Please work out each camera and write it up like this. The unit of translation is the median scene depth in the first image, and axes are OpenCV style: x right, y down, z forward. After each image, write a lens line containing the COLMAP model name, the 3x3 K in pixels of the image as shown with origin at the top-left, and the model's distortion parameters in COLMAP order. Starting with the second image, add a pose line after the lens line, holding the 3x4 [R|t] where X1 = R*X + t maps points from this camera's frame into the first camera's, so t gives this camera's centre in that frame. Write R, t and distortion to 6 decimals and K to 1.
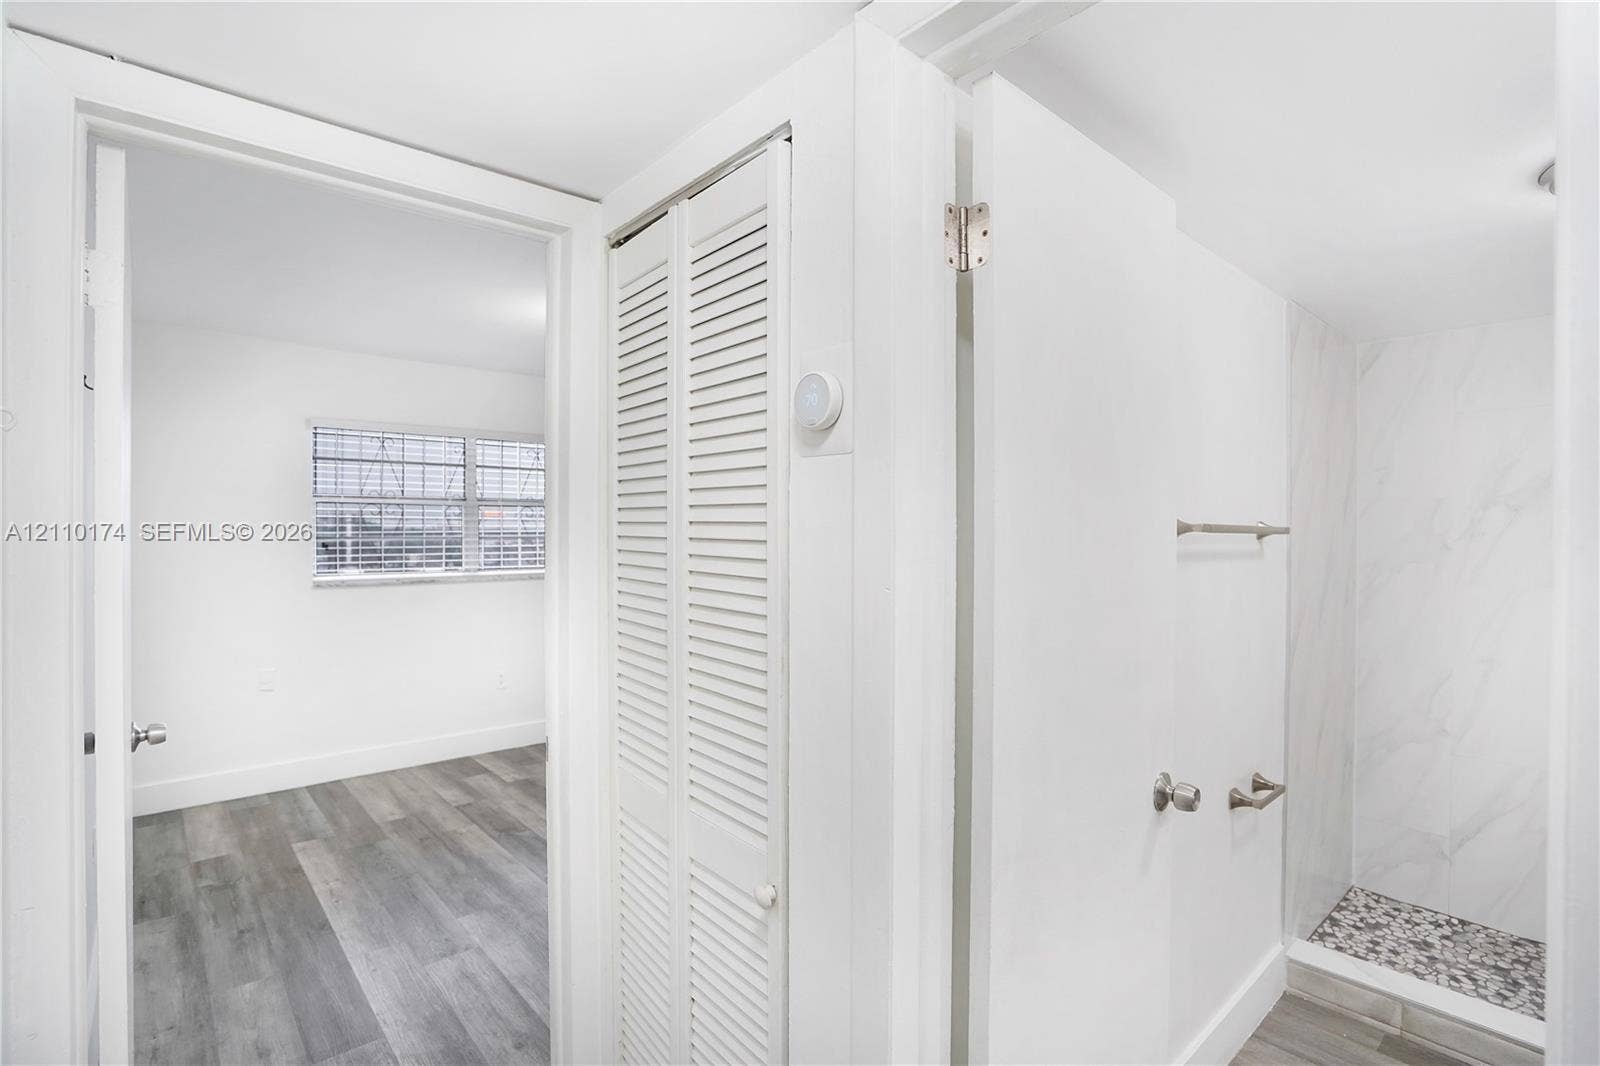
lens RADIAL K [[729.4, 0, 796.0], [0, 729.4, 528.9], [0, 0, 1]] dist [-0.013892, 0.001276]
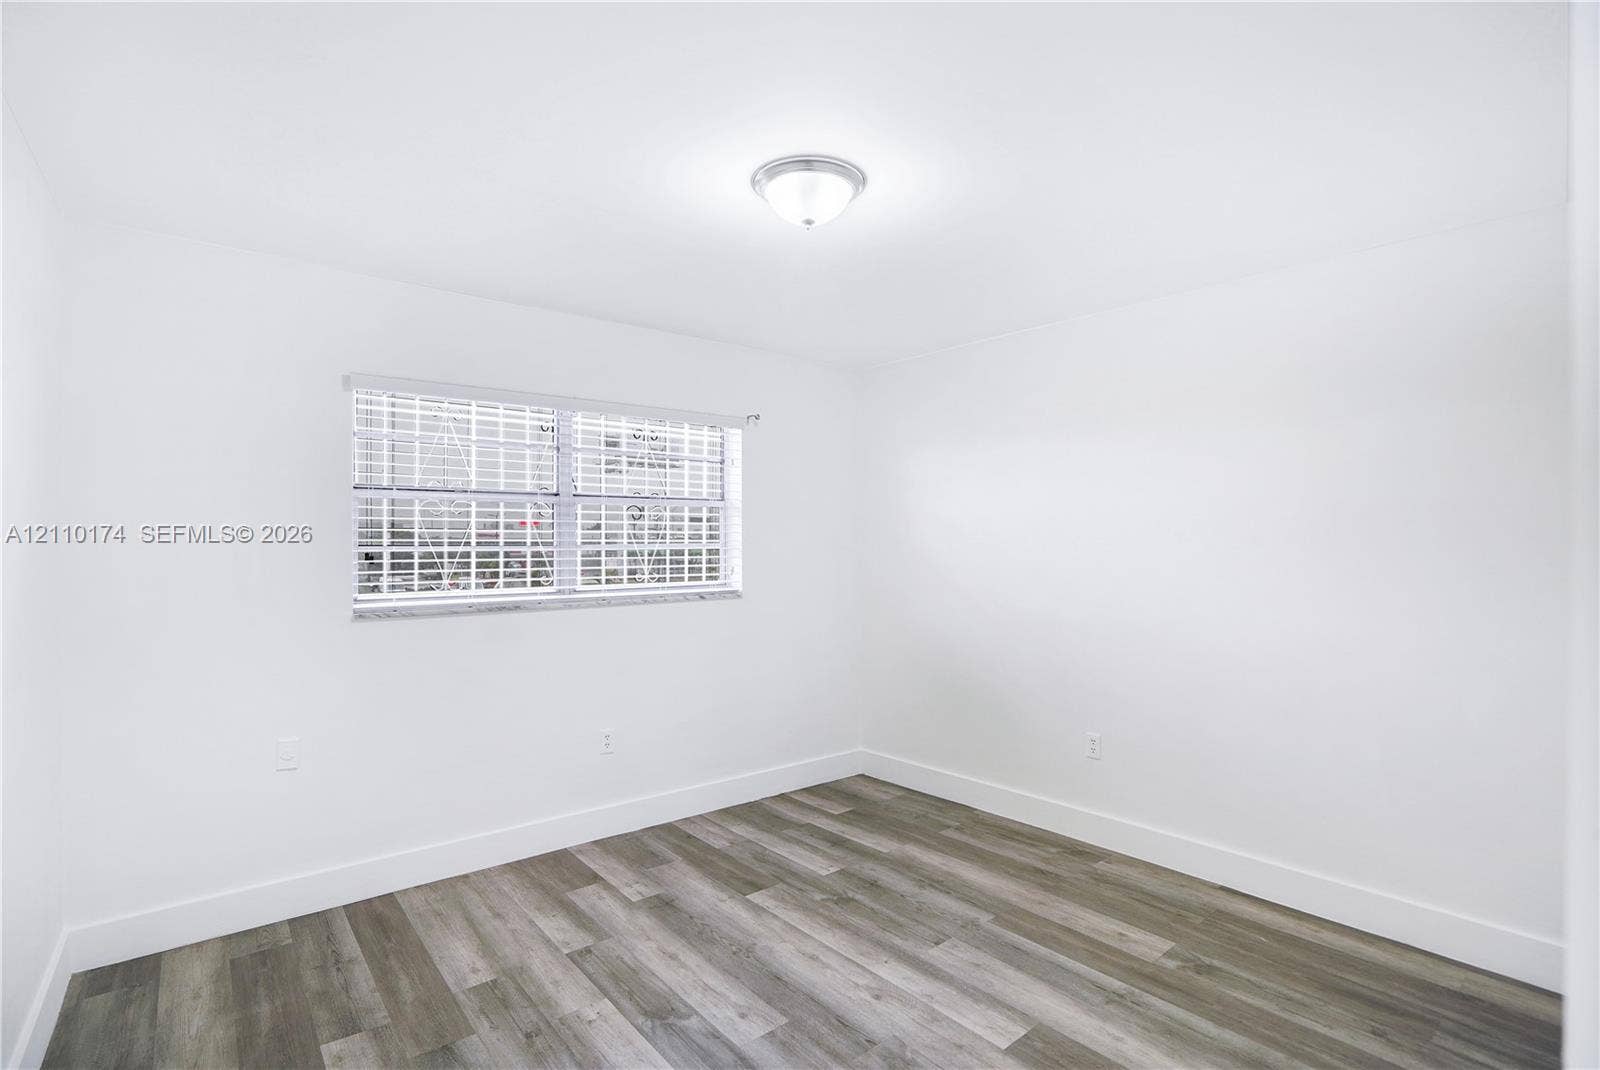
lens RADIAL K [[729.4, 0, 801.9], [0, 729.4, 544.1], [0, 0, 1]] dist [-0.013892, 0.001276]
pose [[0.999387, -0.003530, -0.034833, -0.222657], [0.003615, 0.999991, 0.002359, 0.010360], [0.034824, -0.002484, 0.999390, 0.337057]]
